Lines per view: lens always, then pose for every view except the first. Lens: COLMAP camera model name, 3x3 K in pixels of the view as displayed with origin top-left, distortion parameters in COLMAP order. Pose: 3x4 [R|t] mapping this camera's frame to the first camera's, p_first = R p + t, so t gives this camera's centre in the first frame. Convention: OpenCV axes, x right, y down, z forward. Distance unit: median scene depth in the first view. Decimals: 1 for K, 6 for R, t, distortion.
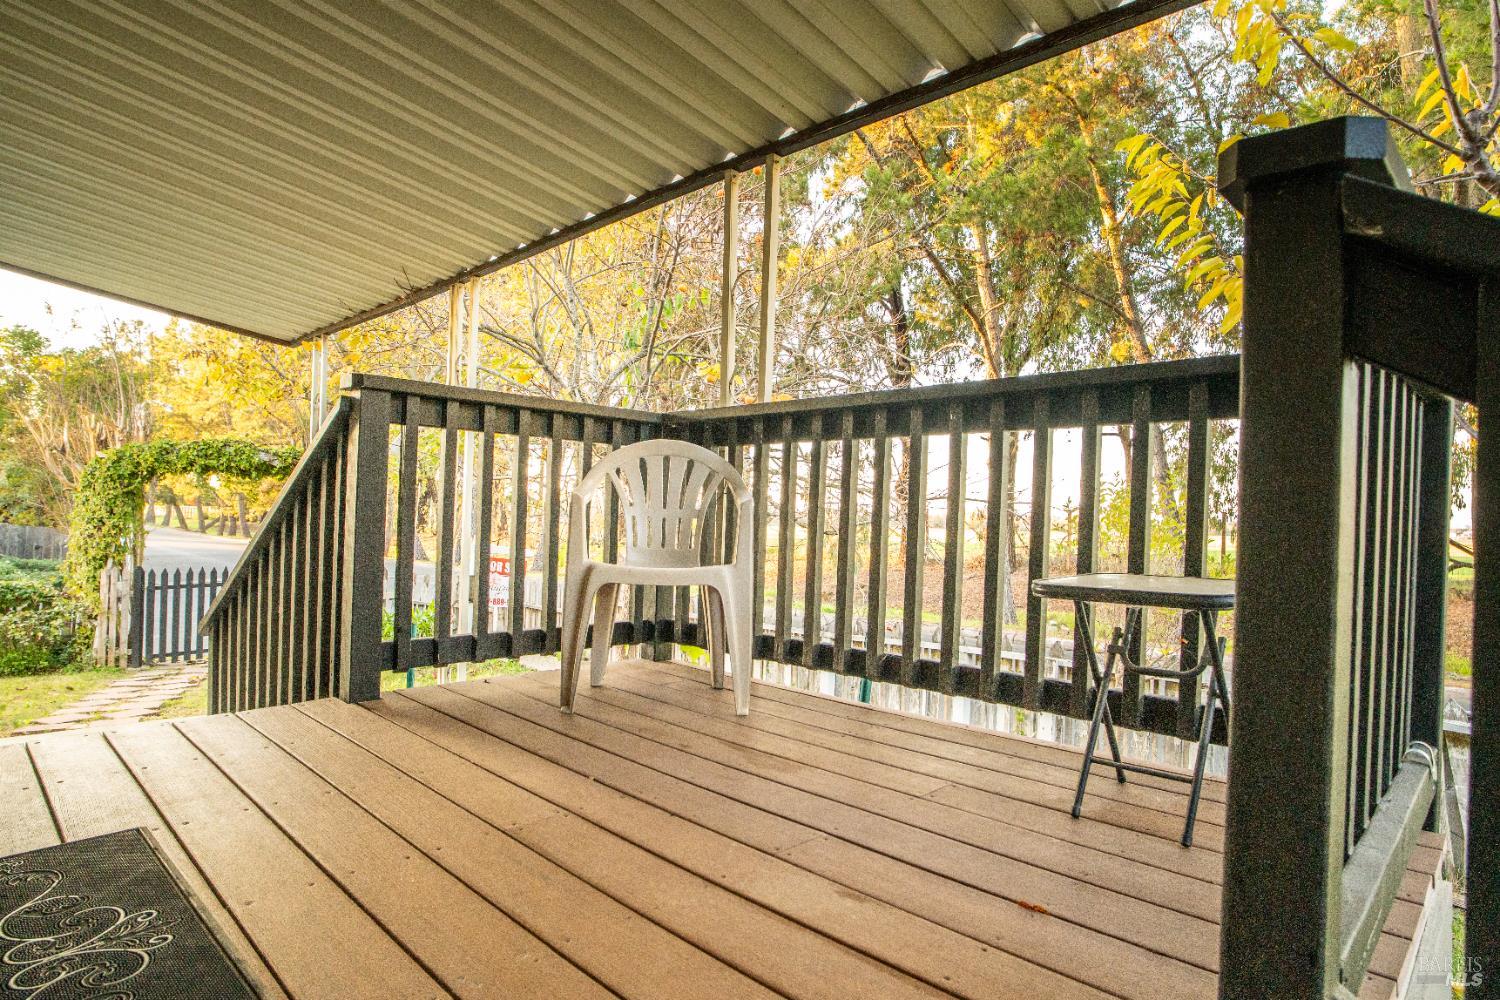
lens RADIAL K [[831.1, 0, 740.9], [0, 831.1, 497.6], [0, 0, 1]] dist [-0.001940, 0.002802]
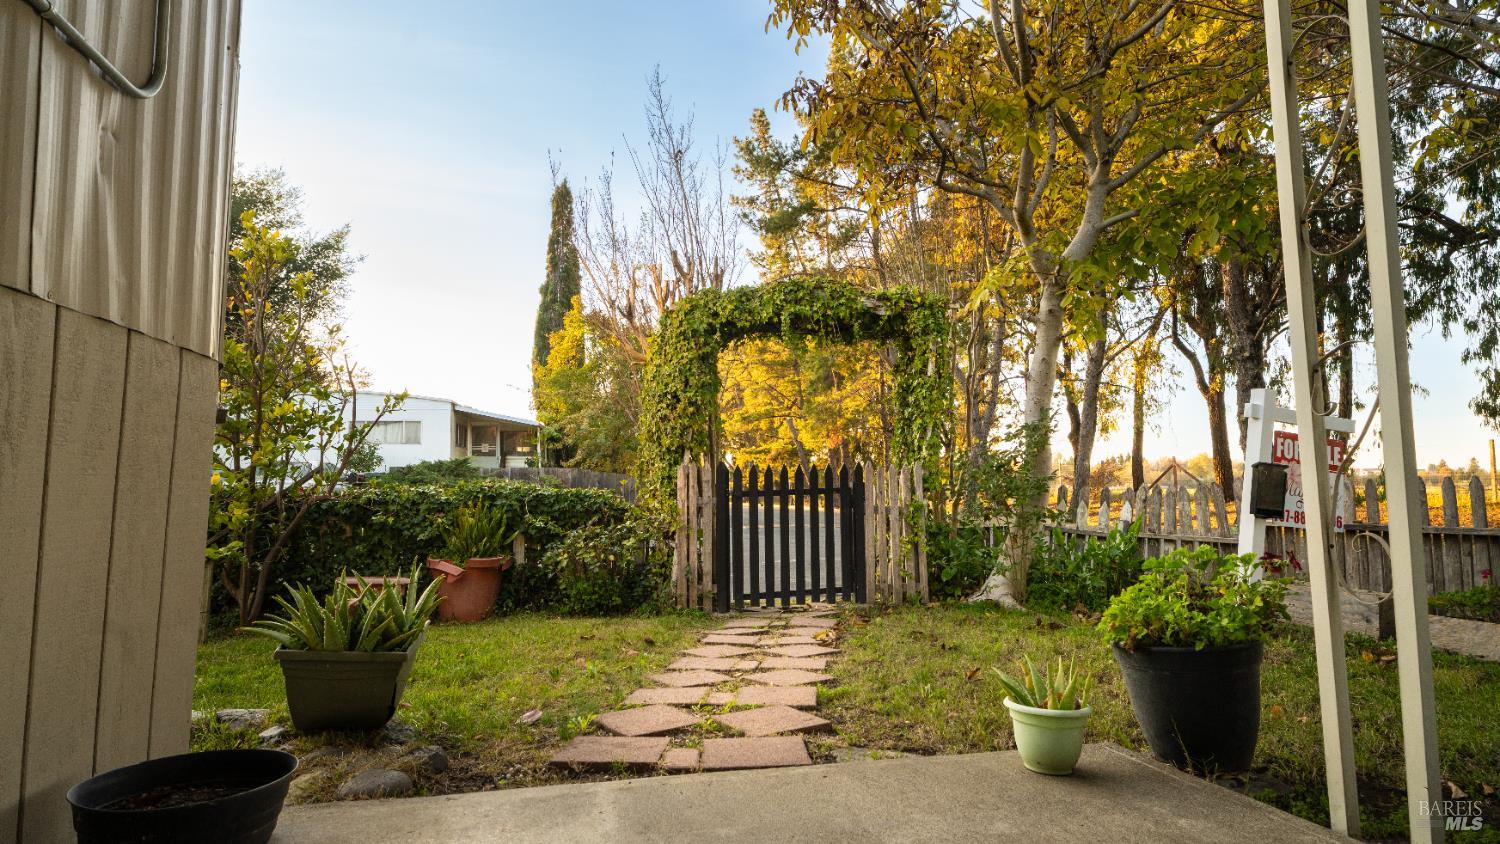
lens RADIAL K [[784.1, 0, 753.5], [0, 784.1, 422.4], [0, 0, 1]] dist [0.001261, 0.000026]
pose [[0.863209, -0.067380, -0.500330, -0.383114], [0.037295, 0.996856, -0.069903, 0.097492], [0.503467, 0.041682, 0.863008, 0.463635]]
